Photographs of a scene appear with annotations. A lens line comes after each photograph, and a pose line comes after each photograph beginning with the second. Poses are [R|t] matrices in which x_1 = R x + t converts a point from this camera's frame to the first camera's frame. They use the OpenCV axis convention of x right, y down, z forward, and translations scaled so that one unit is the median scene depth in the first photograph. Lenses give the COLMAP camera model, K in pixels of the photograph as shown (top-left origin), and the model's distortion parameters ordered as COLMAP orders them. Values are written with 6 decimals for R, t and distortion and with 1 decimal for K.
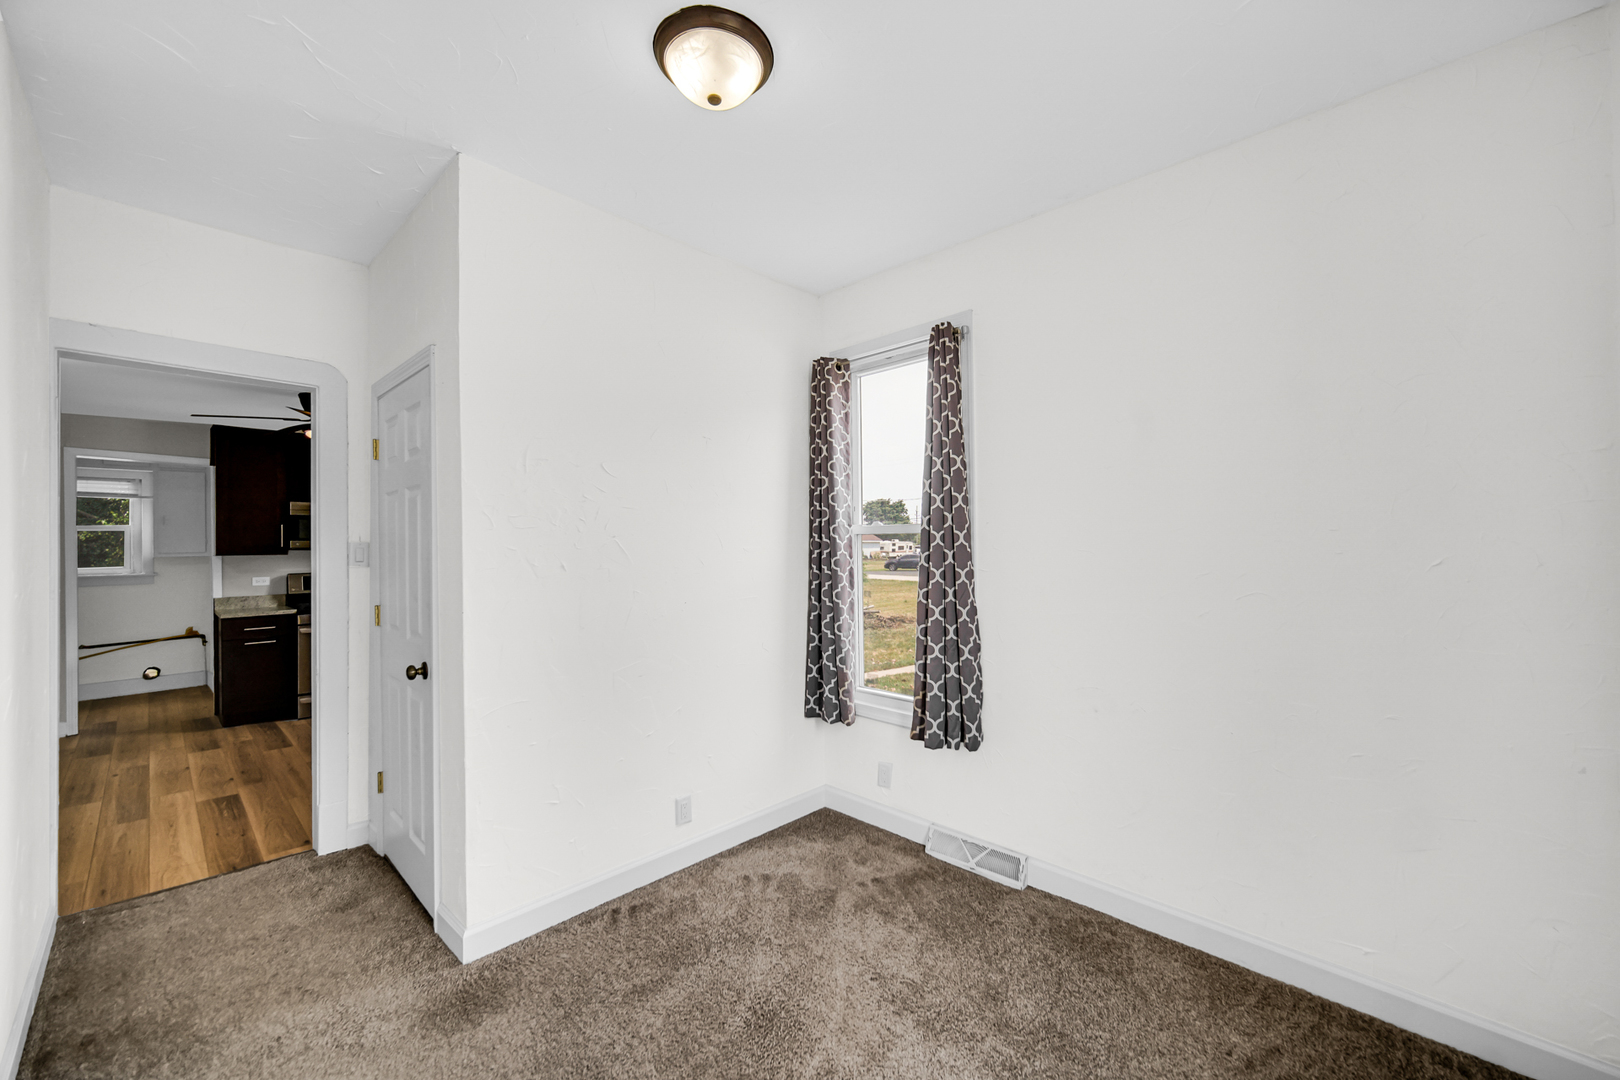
lens RADIAL K [[645.8, 0, 811.2], [0, 645.8, 544.0], [0, 0, 1]] dist [-0.001633, -0.000232]
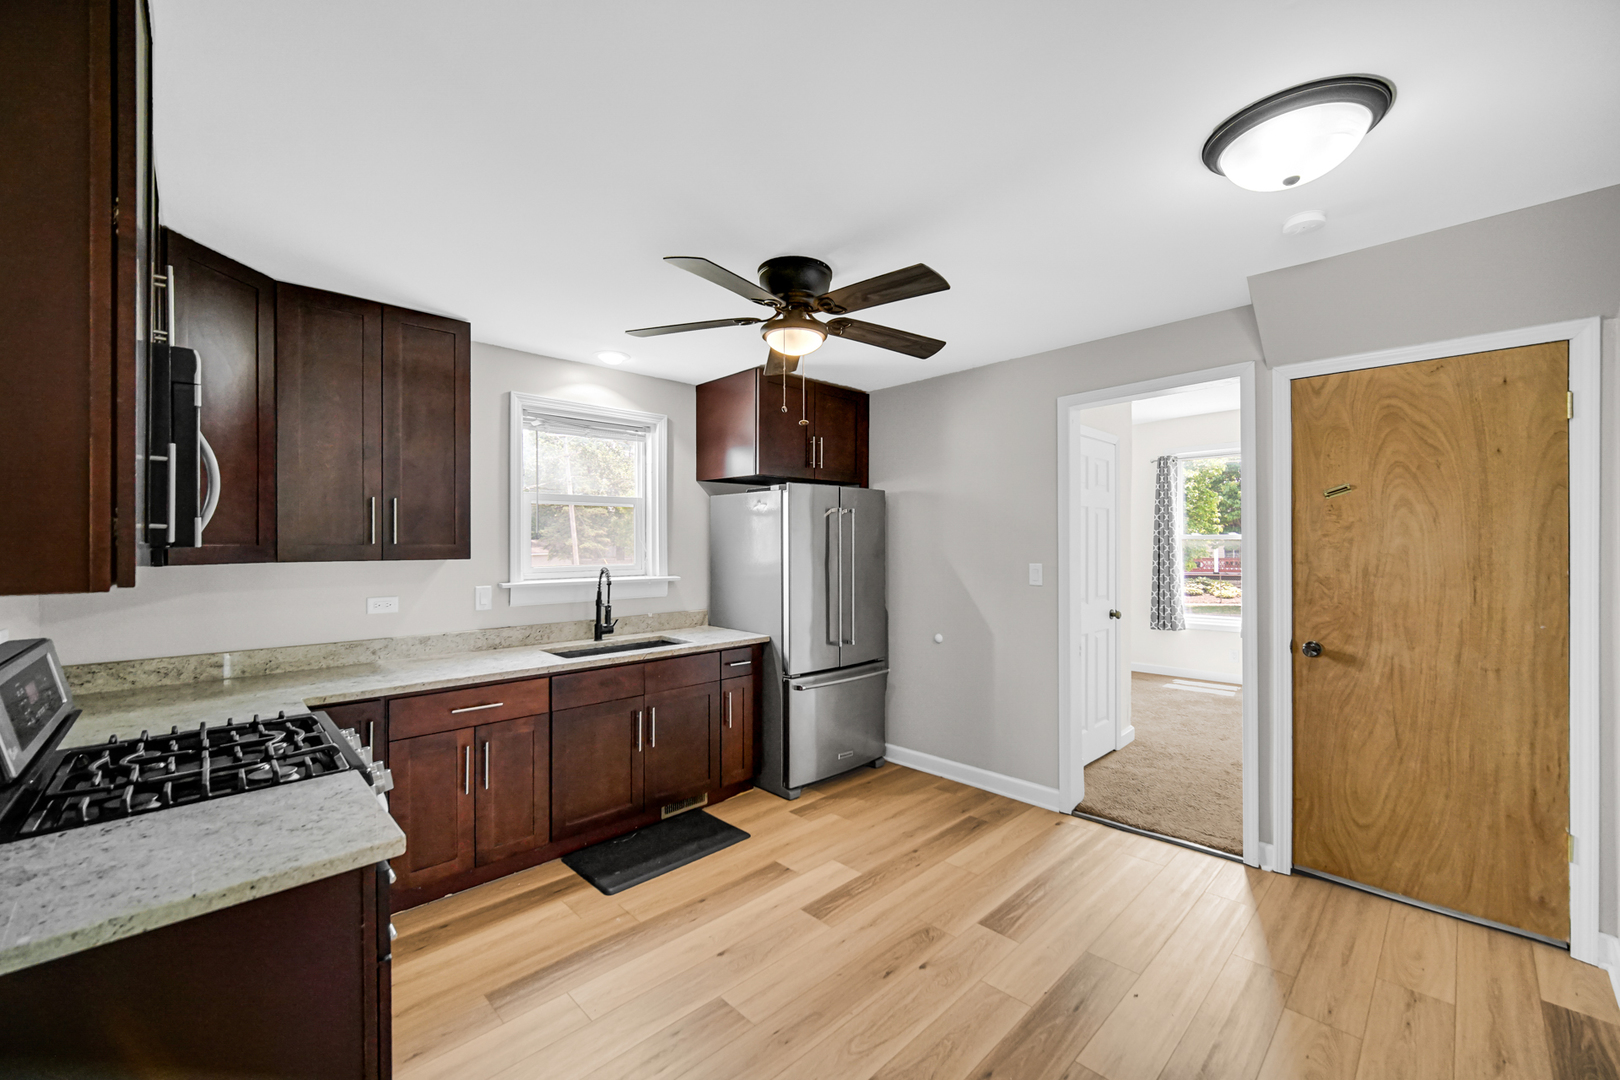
lens RADIAL K [[645.8, 0, 812.3], [0, 645.8, 541.0], [0, 0, 1]] dist [-0.001633, -0.000232]
pose [[0.025548, 0.006615, 0.999652, -1.044491], [-0.002601, 0.999975, -0.006550, 0.005170], [-0.999670, -0.002433, 0.025564, 0.778055]]
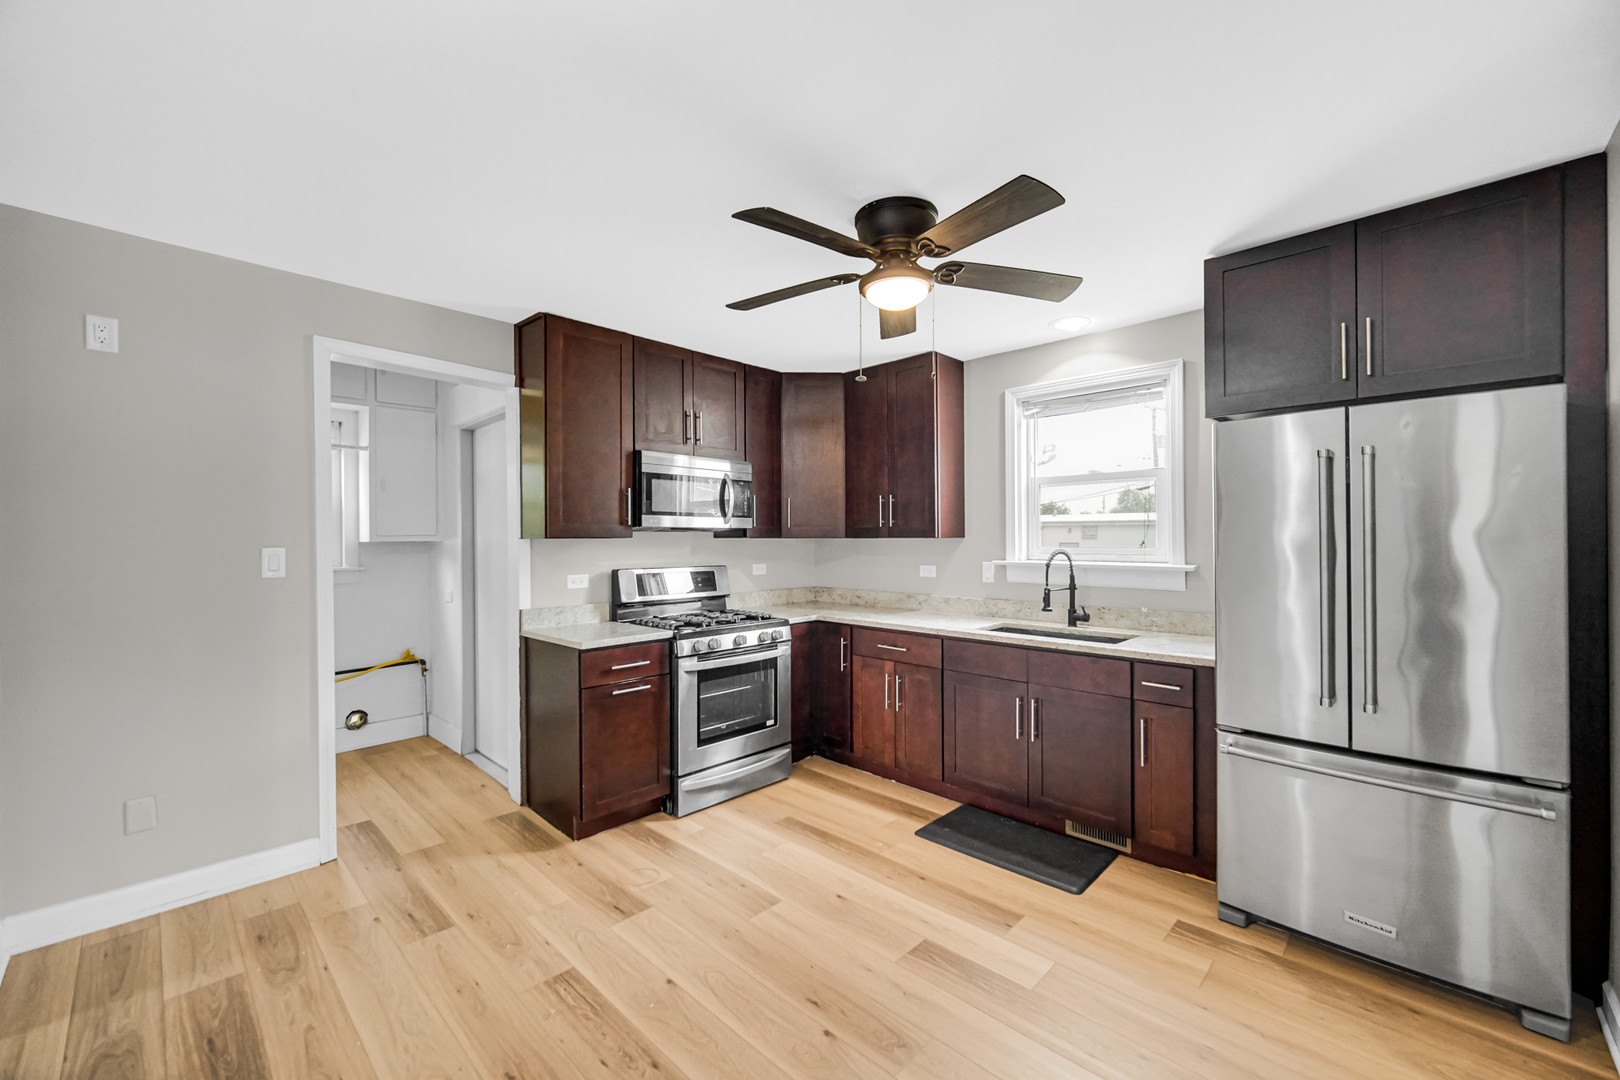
lens RADIAL K [[645.8, 0, 809.5], [0, 645.8, 536.3], [0, 0, 1]] dist [-0.001633, -0.000232]
pose [[0.999992, -0.001124, 0.003885, -0.656889], [0.001109, 0.999992, 0.003826, 0.013089], [-0.003889, -0.003822, 0.999985, 0.399123]]
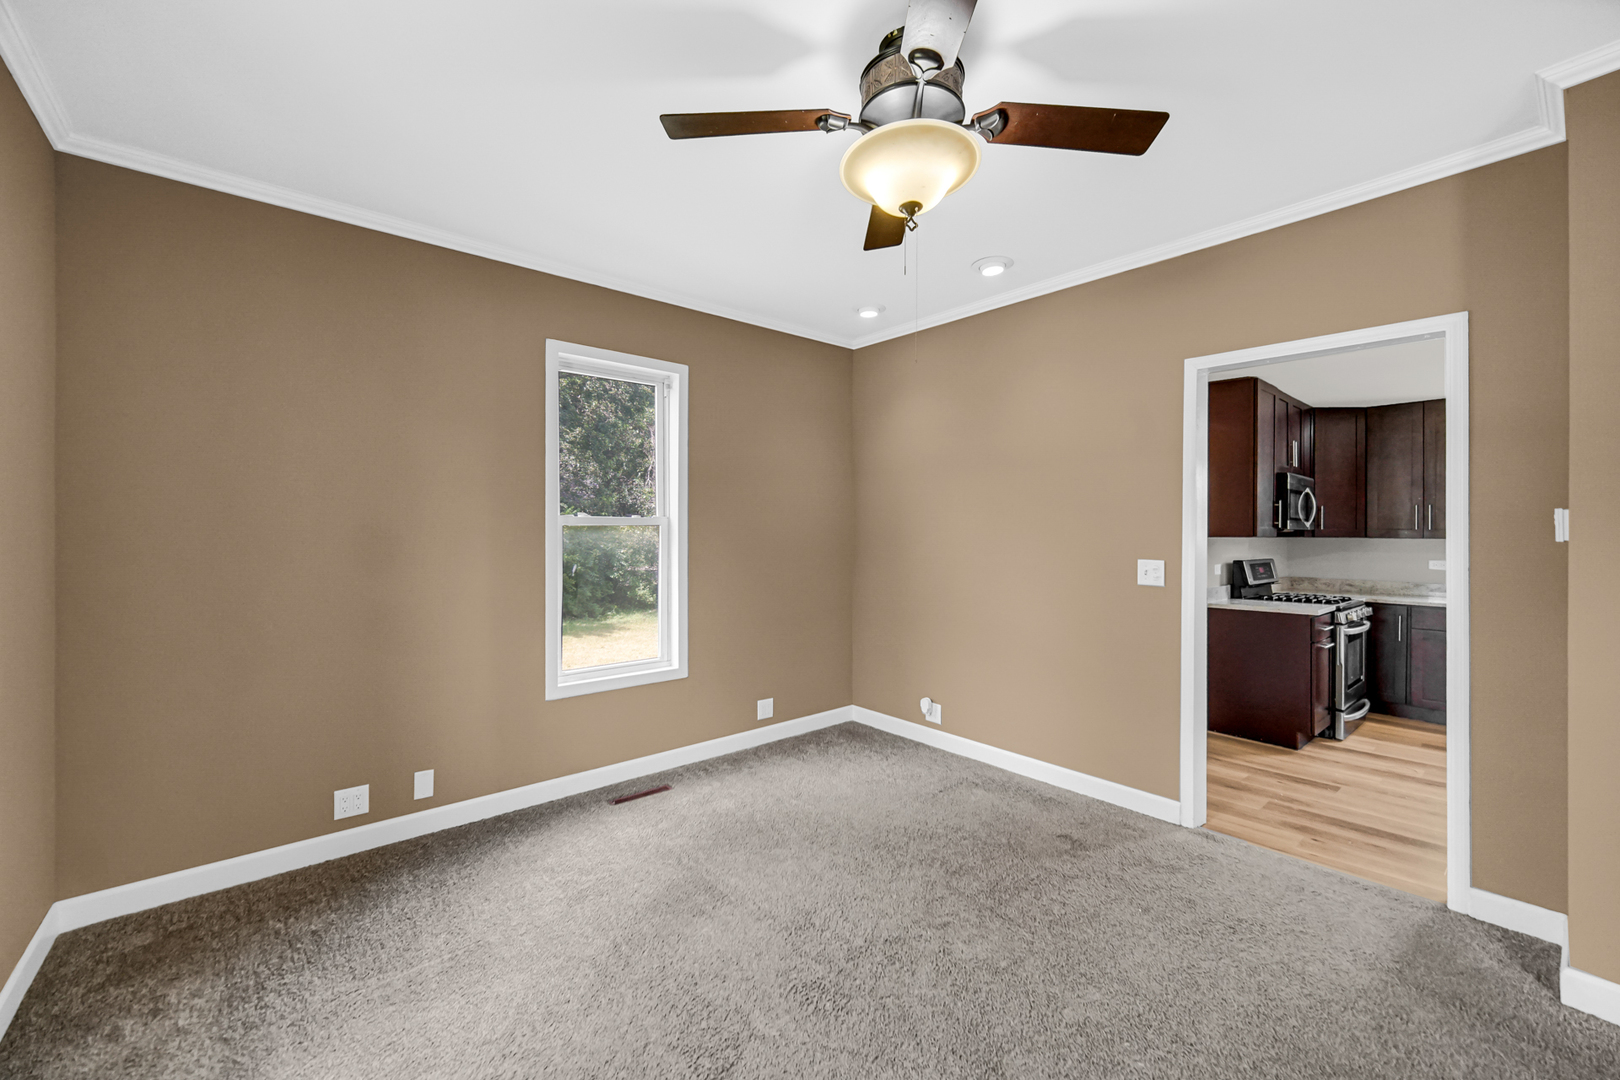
lens RADIAL K [[645.8, 0, 814.7], [0, 645.8, 538.2], [0, 0, 1]] dist [-0.001633, -0.000232]
pose [[0.996513, 0.012937, -0.082431, -1.348801], [-0.011594, 0.999793, 0.016741, 0.011519], [0.082630, -0.015727, 0.996456, 0.135267]]
